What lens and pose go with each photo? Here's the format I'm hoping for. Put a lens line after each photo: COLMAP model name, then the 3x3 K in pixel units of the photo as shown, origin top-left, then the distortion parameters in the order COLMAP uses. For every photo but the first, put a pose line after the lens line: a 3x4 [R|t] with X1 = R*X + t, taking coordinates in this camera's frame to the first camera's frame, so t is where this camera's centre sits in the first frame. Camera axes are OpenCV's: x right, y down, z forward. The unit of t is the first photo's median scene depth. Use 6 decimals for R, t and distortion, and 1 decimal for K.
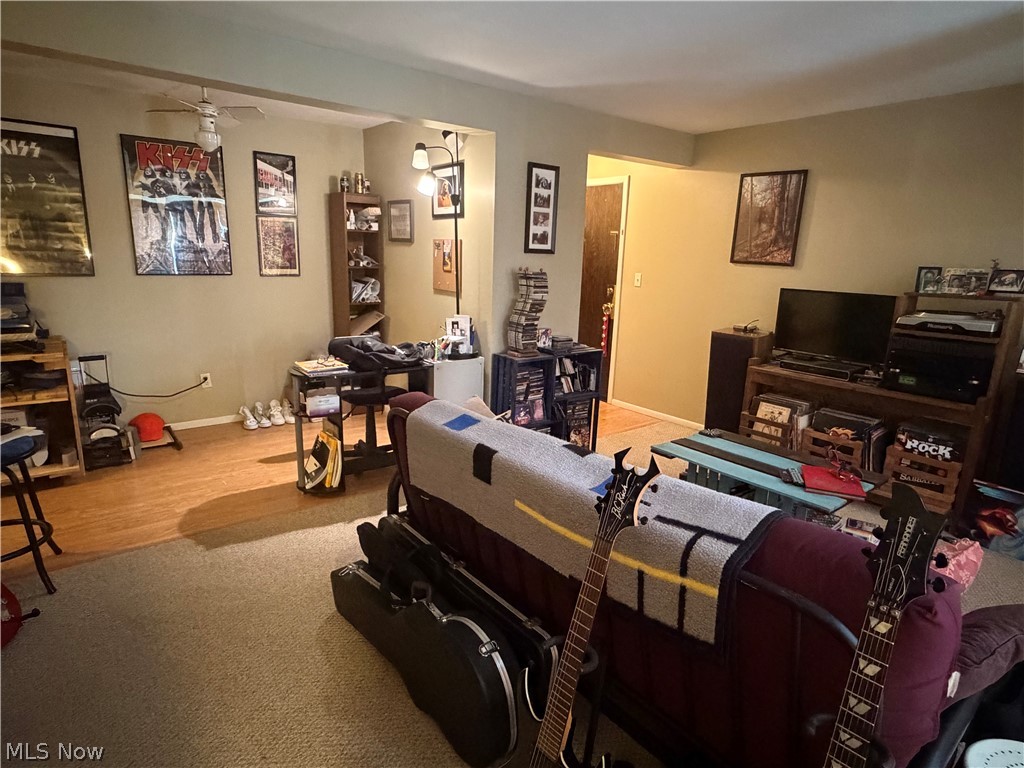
lens RADIAL K [[569.1, 0, 512.0], [0, 569.1, 384.0], [0, 0, 1]] dist [0.002985, 0.000851]
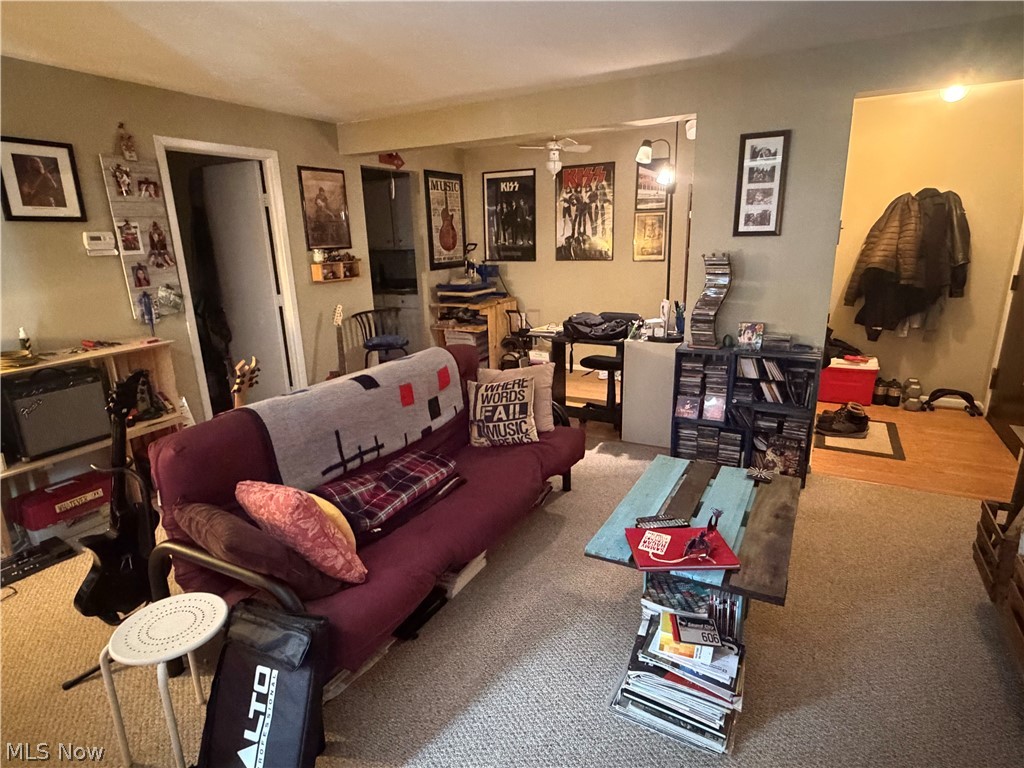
lens RADIAL K [[569.1, 0, 512.0], [0, 569.1, 384.0], [0, 0, 1]] dist [0.002985, 0.000851]
pose [[0.392509, 0.196519, -0.898508, 0.732030], [-0.169905, 0.975586, 0.139155, -0.065843], [0.903918, 0.098042, 0.416316, 0.318711]]
